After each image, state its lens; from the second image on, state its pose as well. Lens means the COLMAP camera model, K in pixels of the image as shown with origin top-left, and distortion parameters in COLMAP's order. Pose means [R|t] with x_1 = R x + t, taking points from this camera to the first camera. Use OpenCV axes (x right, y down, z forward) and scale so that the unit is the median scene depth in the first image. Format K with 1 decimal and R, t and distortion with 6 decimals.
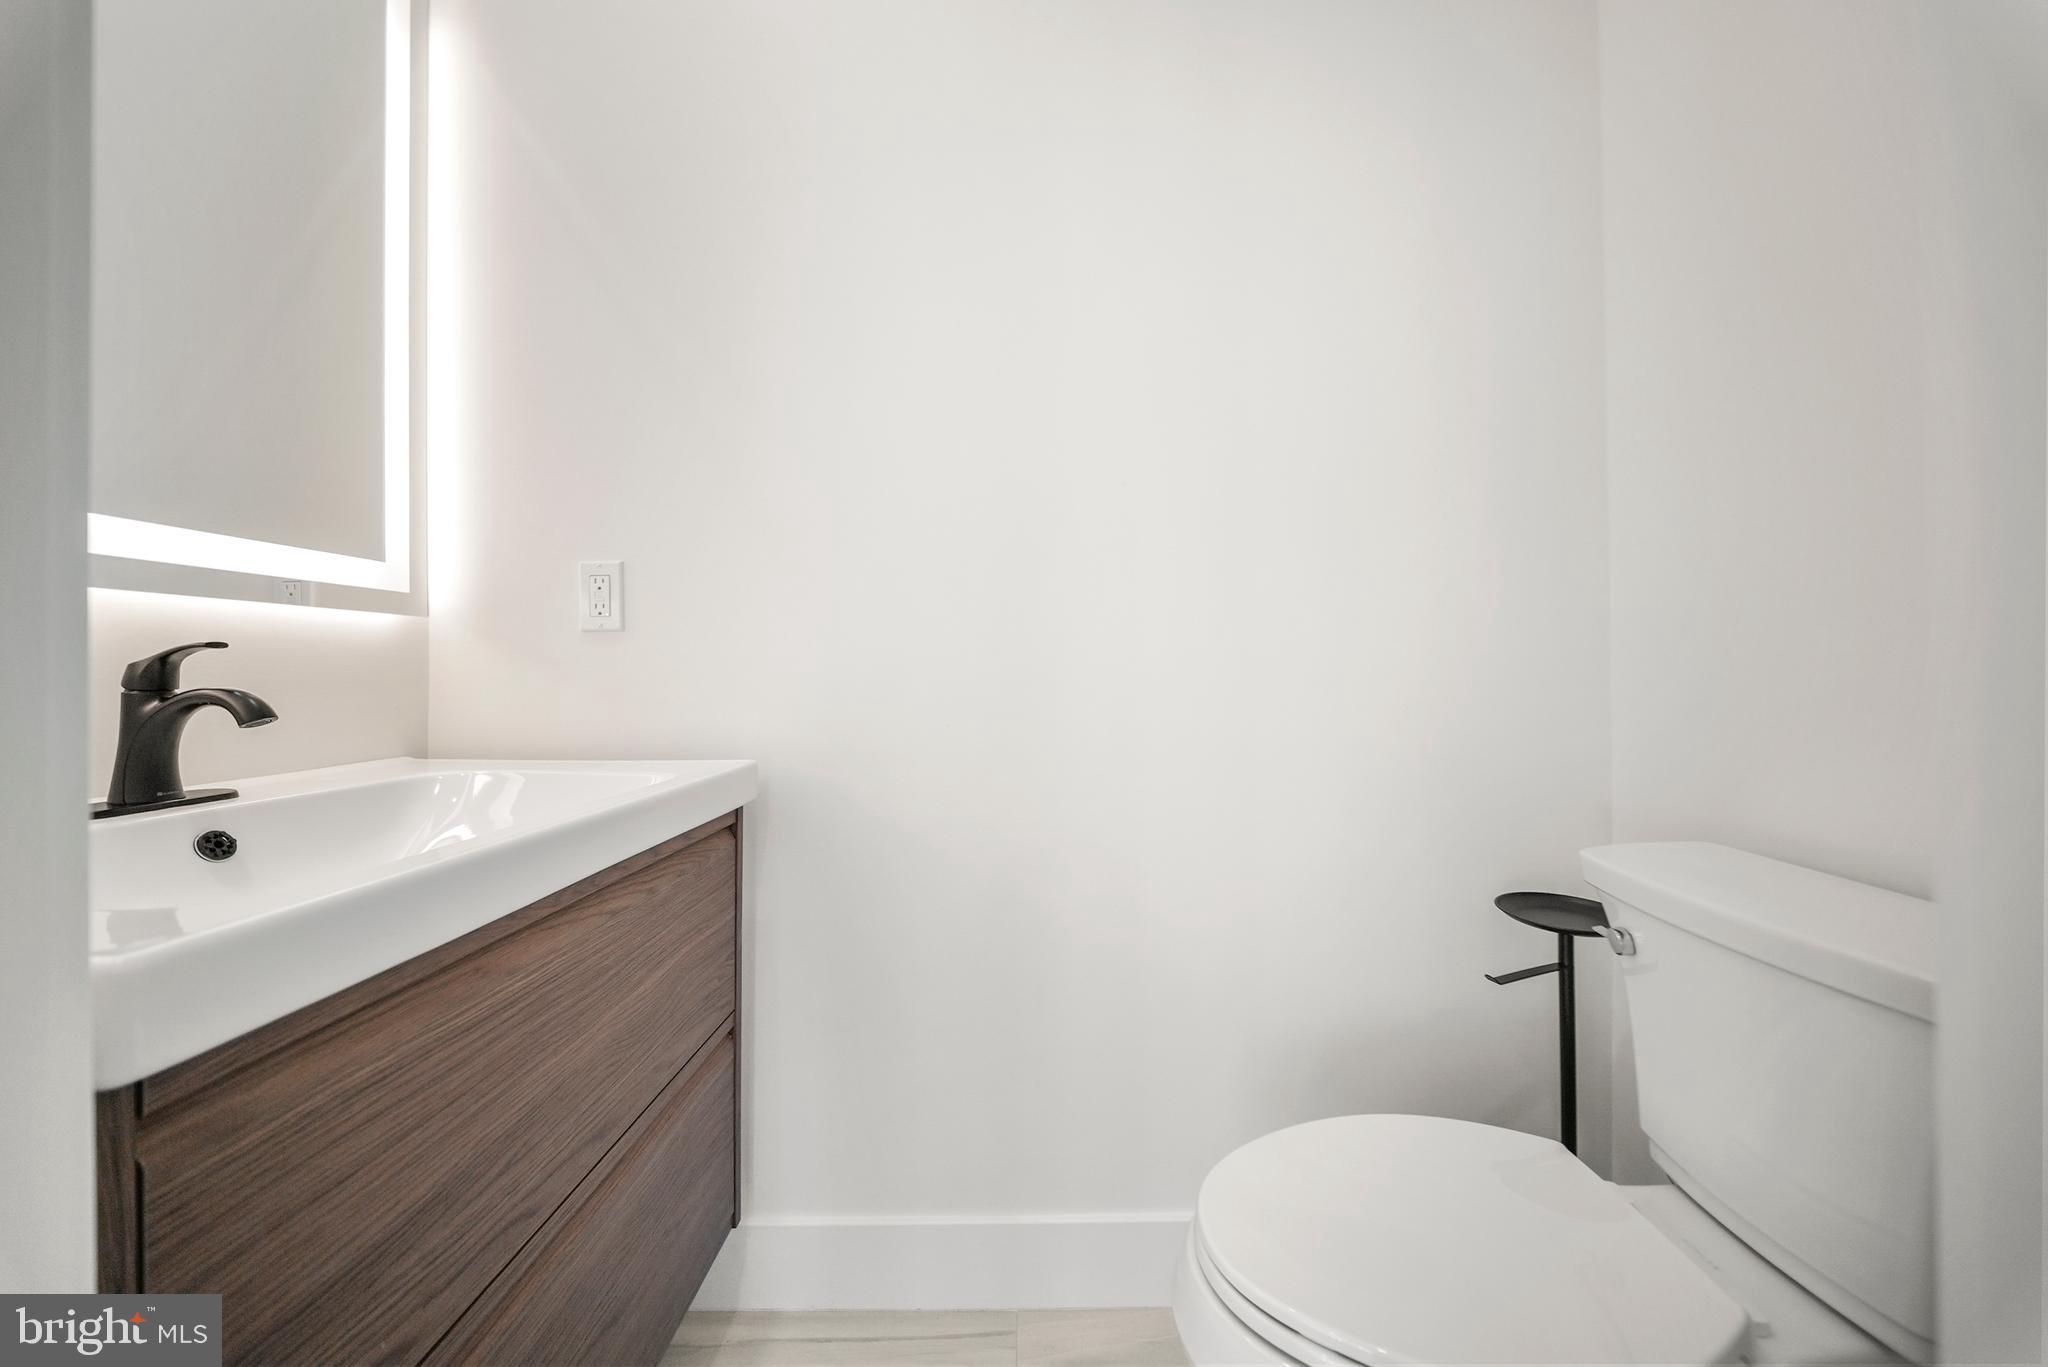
lens RADIAL K [[727.5, 0, 1025.0], [0, 727.5, 677.3], [0, 0, 1]] dist [-0.006345, -0.001091]
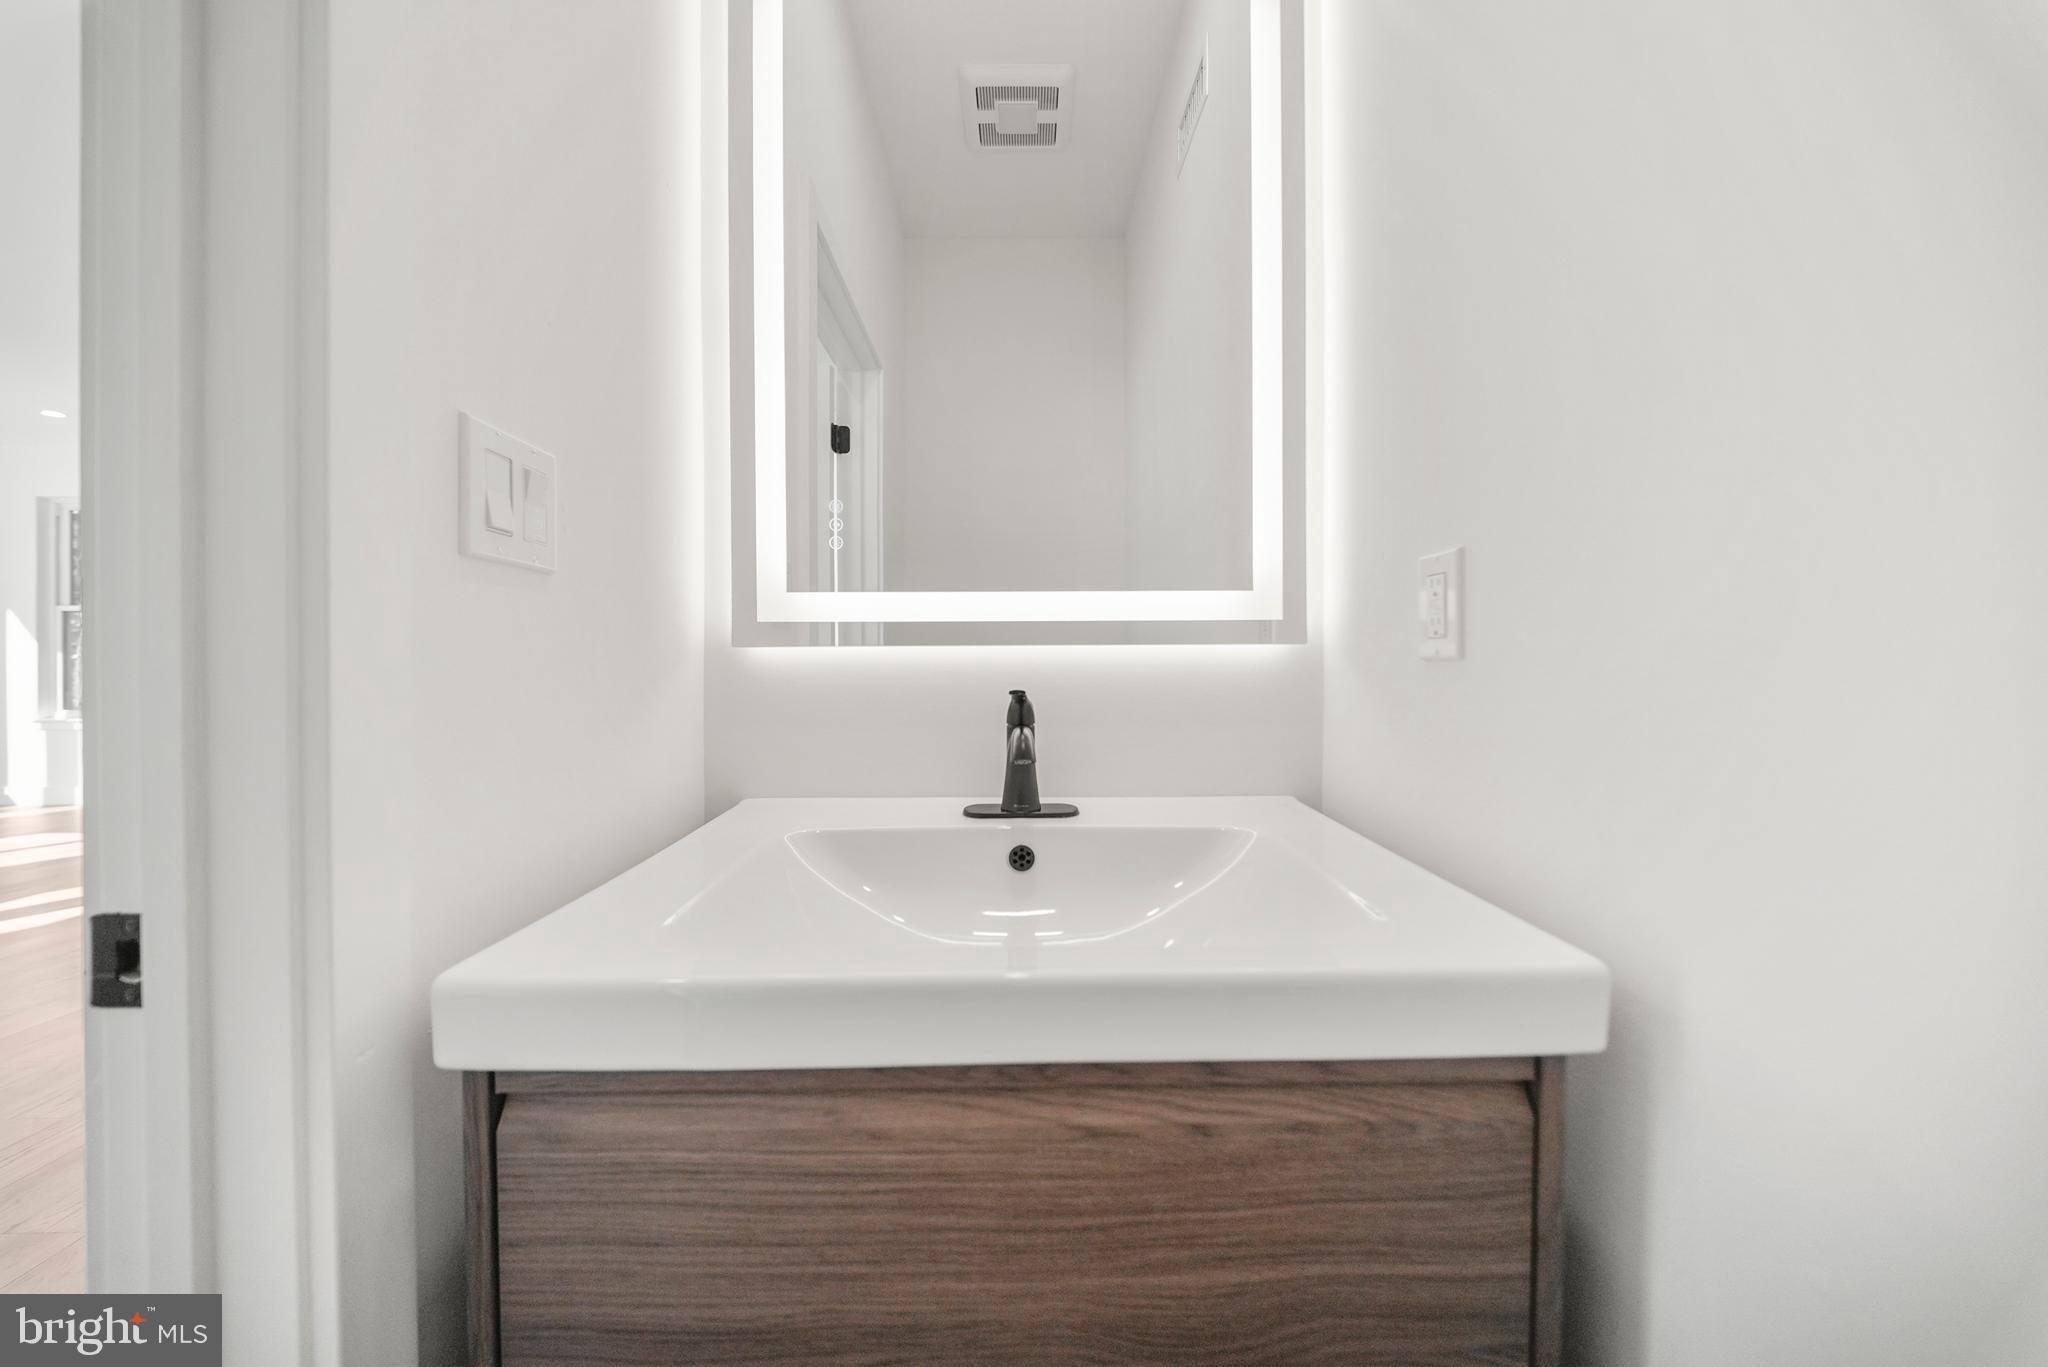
lens RADIAL K [[727.5, 0, 1030.1], [0, 727.5, 666.0], [0, 0, 1]] dist [-0.006345, -0.001091]
pose [[0.032455, 0.016432, -0.999338, 0.083110], [-0.002251, 0.999864, 0.016367, -0.119744], [0.999471, 0.001718, 0.032487, 1.077983]]
